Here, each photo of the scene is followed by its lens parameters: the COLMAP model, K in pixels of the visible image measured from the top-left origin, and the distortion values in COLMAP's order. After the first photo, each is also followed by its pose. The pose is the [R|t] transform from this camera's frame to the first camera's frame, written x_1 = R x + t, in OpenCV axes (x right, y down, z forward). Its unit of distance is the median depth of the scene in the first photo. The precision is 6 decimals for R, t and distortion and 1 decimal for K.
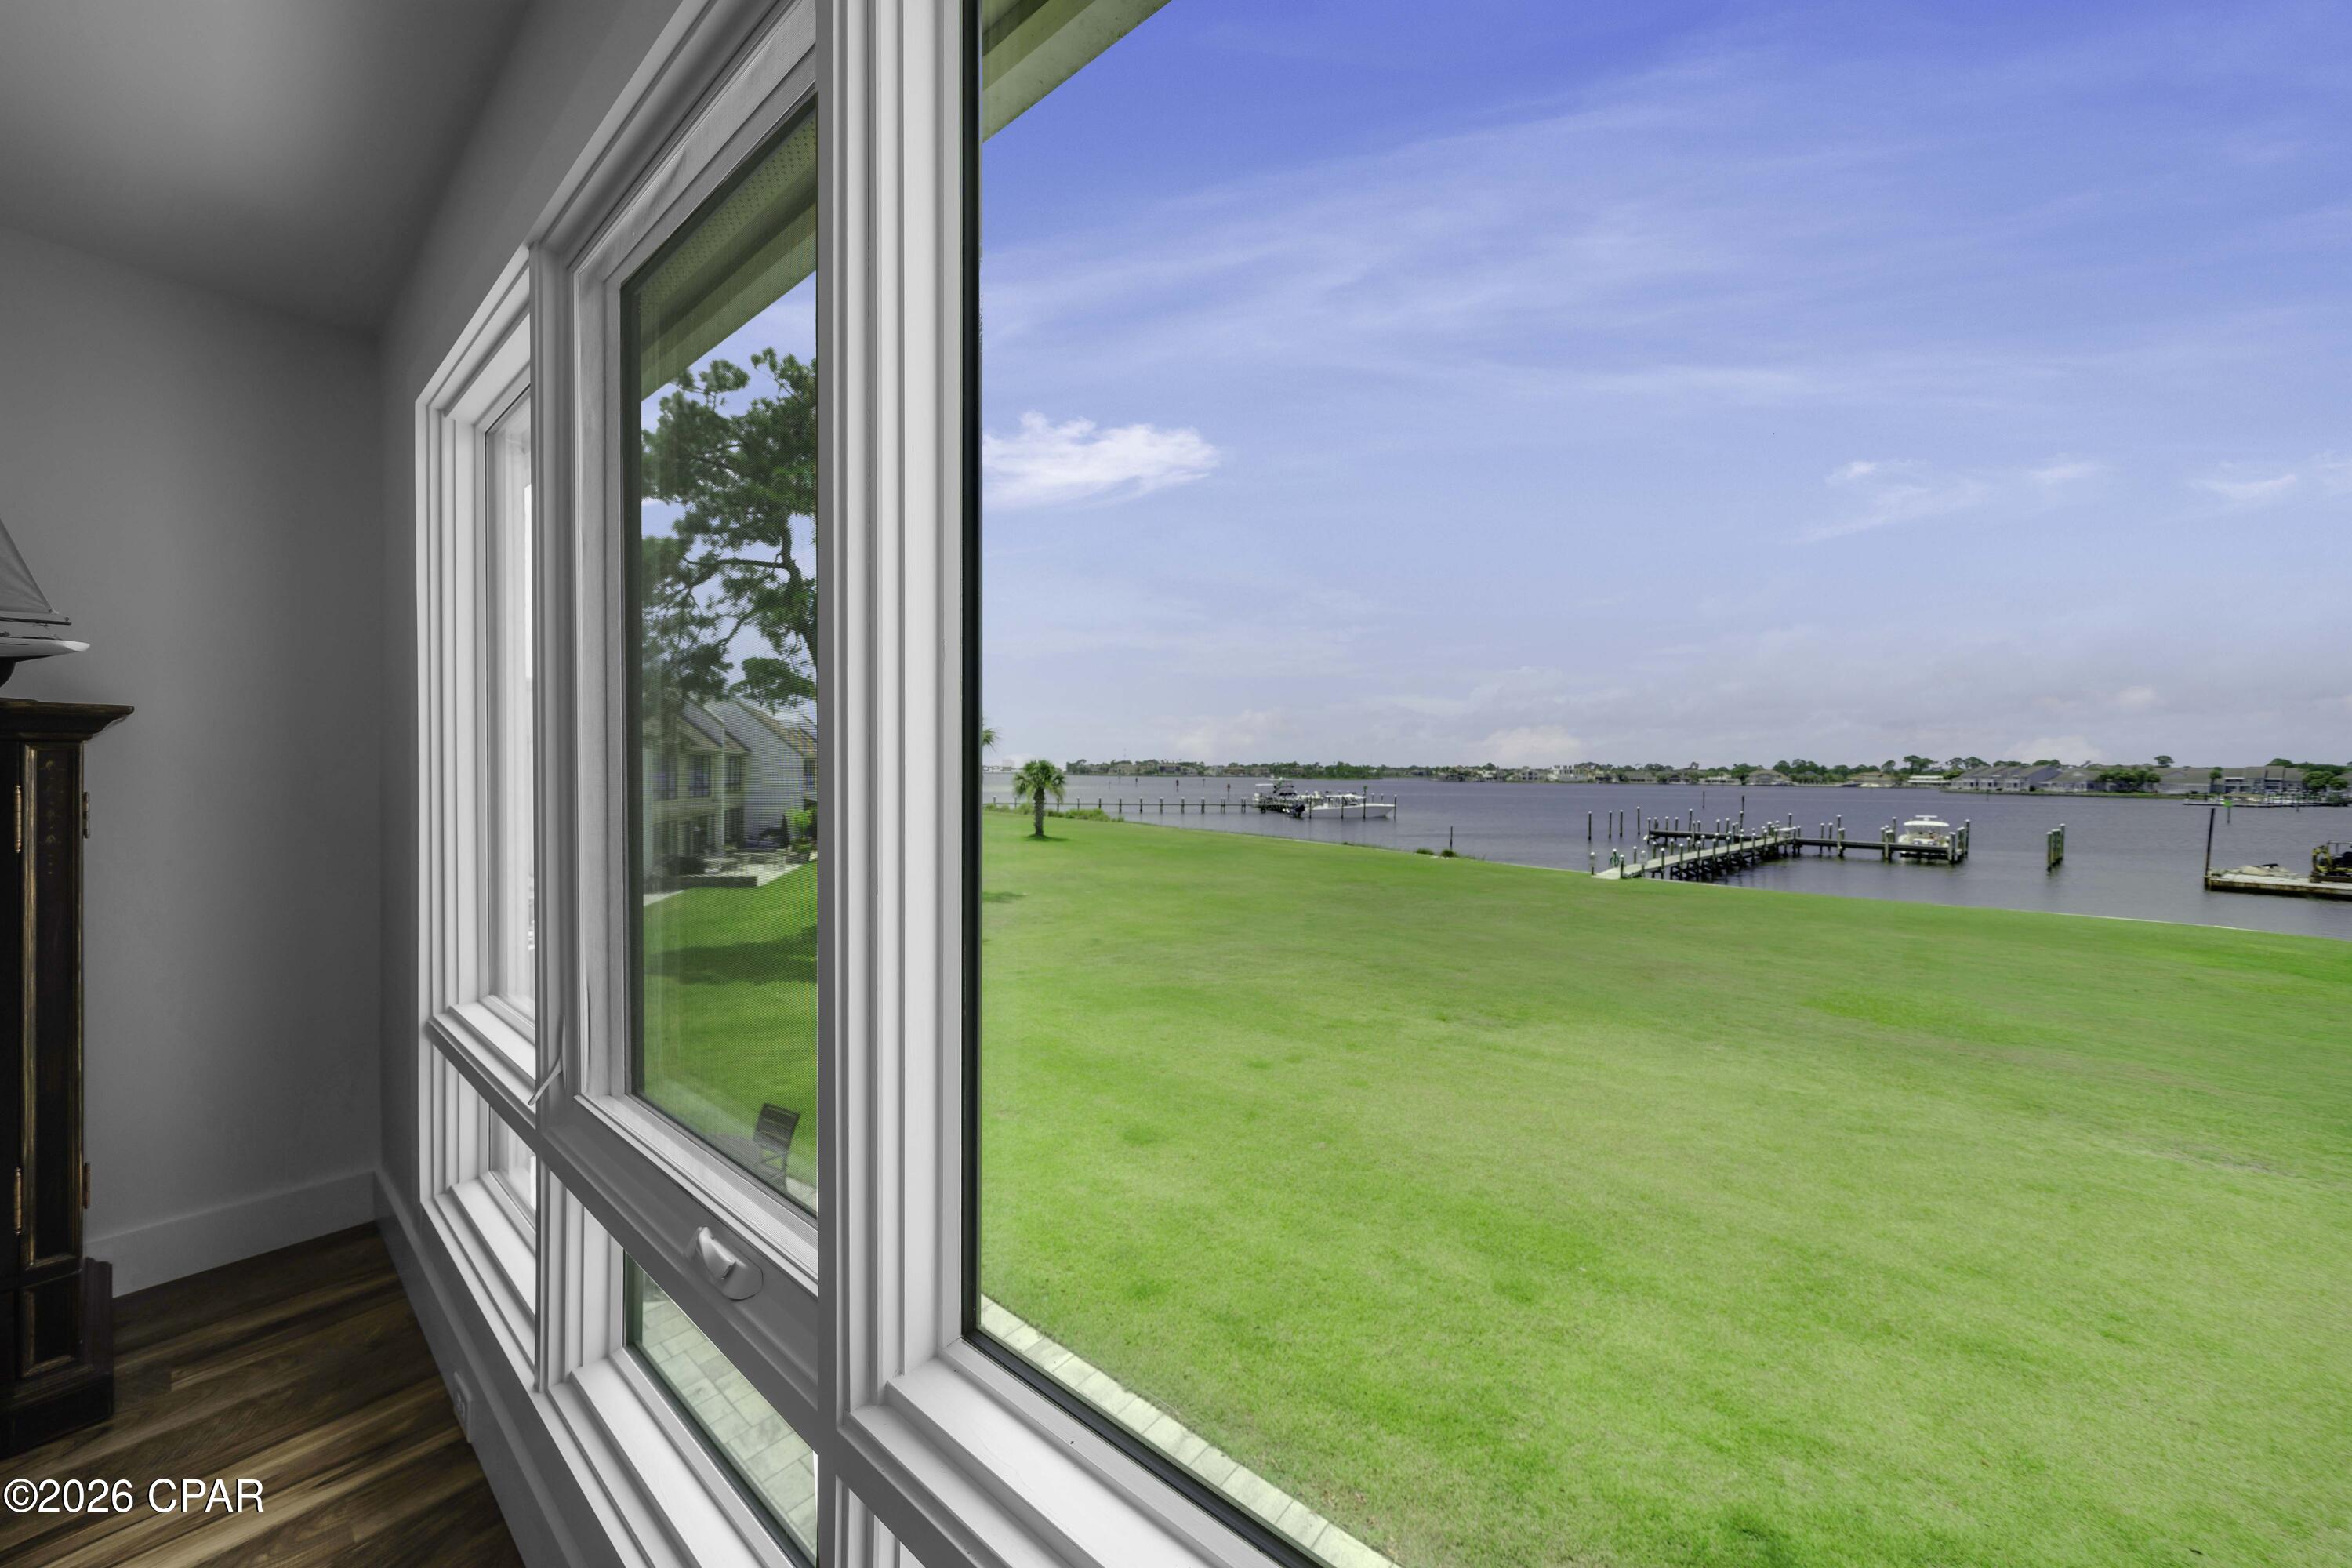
lens RADIAL K [[821.2, 0, 1158.9], [0, 821.2, 781.2], [0, 0, 1]] dist [-0.002963, 0.000062]
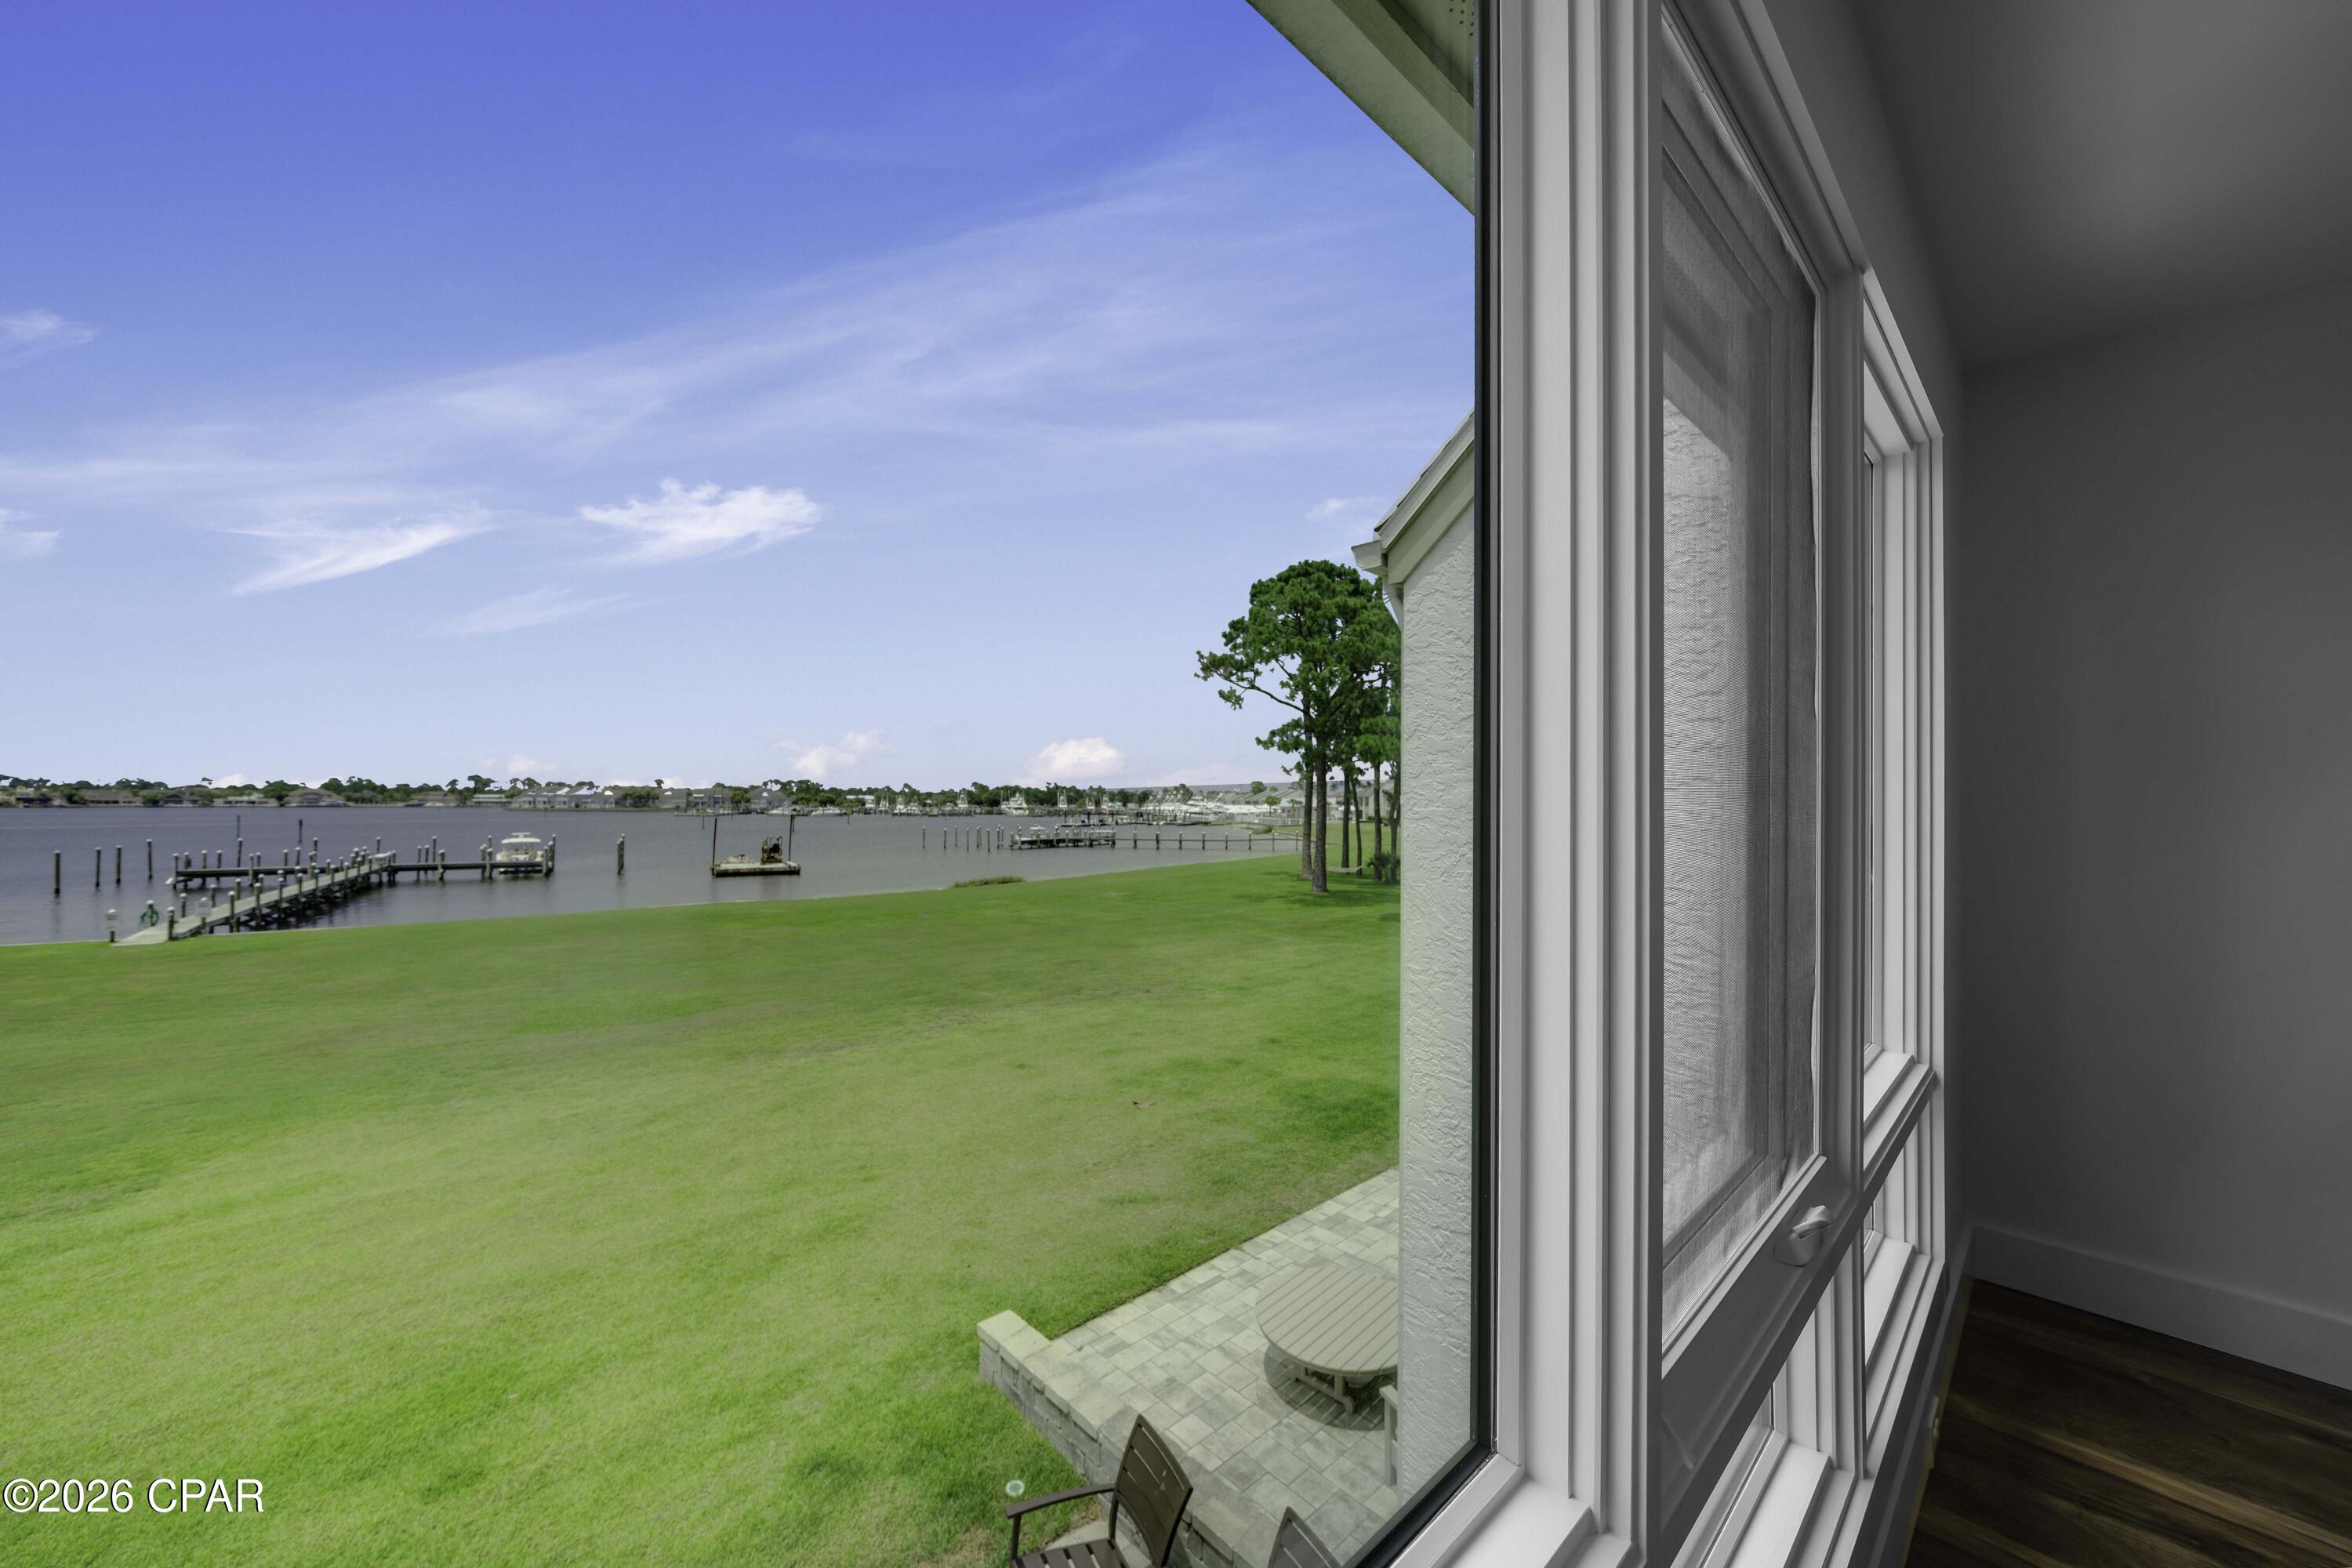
lens RADIAL K [[848.9, 0, 1168.9], [0, 848.9, 798.0], [0, 0, 1]] dist [-0.007326, 0.000321]
pose [[0.136886, -0.006045, 0.990568, -0.113770], [0.009105, 0.999947, 0.004844, -0.002934], [-0.990545, 0.008356, 0.136933, 0.110749]]
